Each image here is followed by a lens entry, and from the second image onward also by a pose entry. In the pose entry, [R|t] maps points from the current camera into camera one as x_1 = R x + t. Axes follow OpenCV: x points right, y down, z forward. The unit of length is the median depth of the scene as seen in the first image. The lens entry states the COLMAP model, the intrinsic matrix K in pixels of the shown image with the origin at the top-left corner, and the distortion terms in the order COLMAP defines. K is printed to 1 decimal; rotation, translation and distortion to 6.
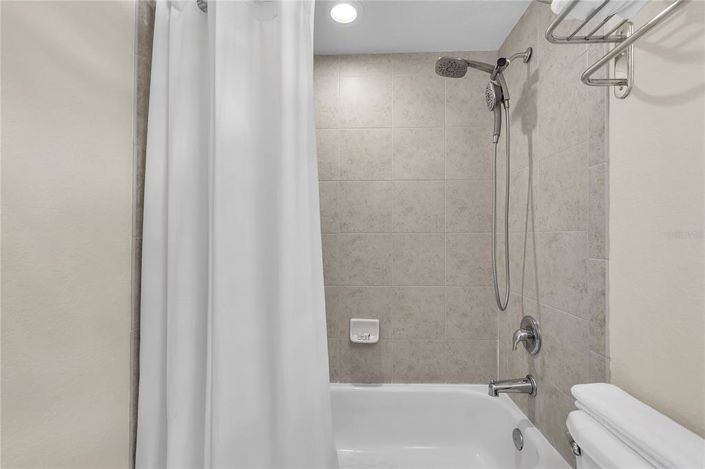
lens RADIAL K [[315.9, 0, 354.8], [0, 315.9, 235.9], [0, 0, 1]] dist [0.000766, 0.000388]
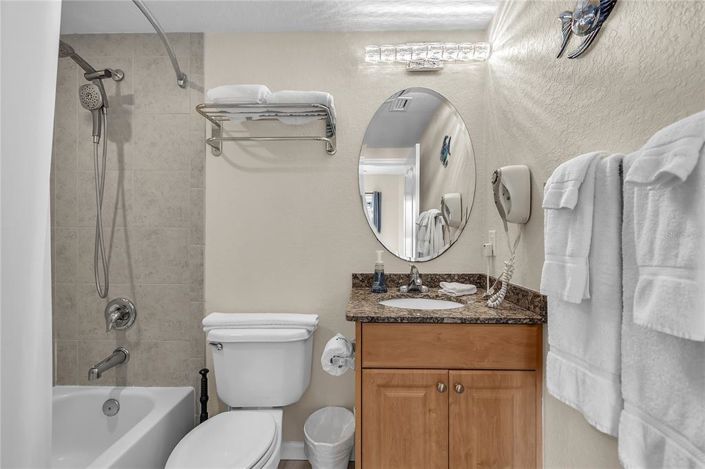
lens RADIAL K [[315.9, 0, 355.7], [0, 315.9, 236.6], [0, 0, 1]] dist [0.000766, 0.000388]
pose [[-0.008955, -0.005190, 0.999946, -0.799120], [-0.007524, 0.999959, 0.005123, 0.013368], [-0.999932, -0.007477, -0.008993, 0.164045]]
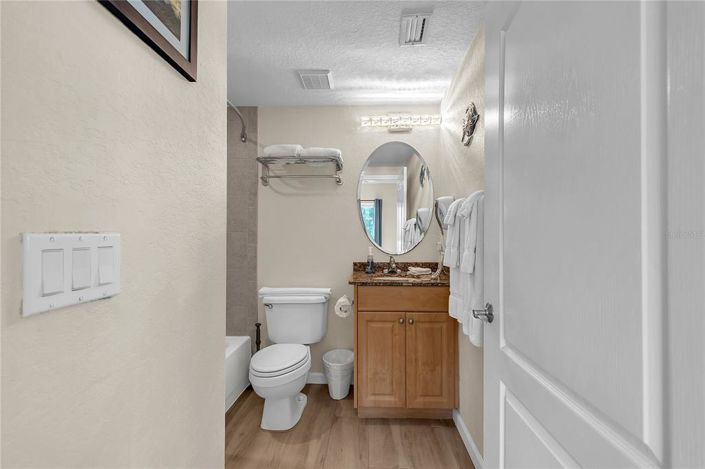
lens RADIAL K [[315.9, 0, 353.3], [0, 315.9, 234.9], [0, 0, 1]] dist [0.000766, 0.000388]
pose [[0.012596, 0.009712, 0.999873, -1.582290], [-0.007806, 0.999923, -0.009614, 0.018133], [-0.999890, -0.007684, 0.012671, 0.137758]]
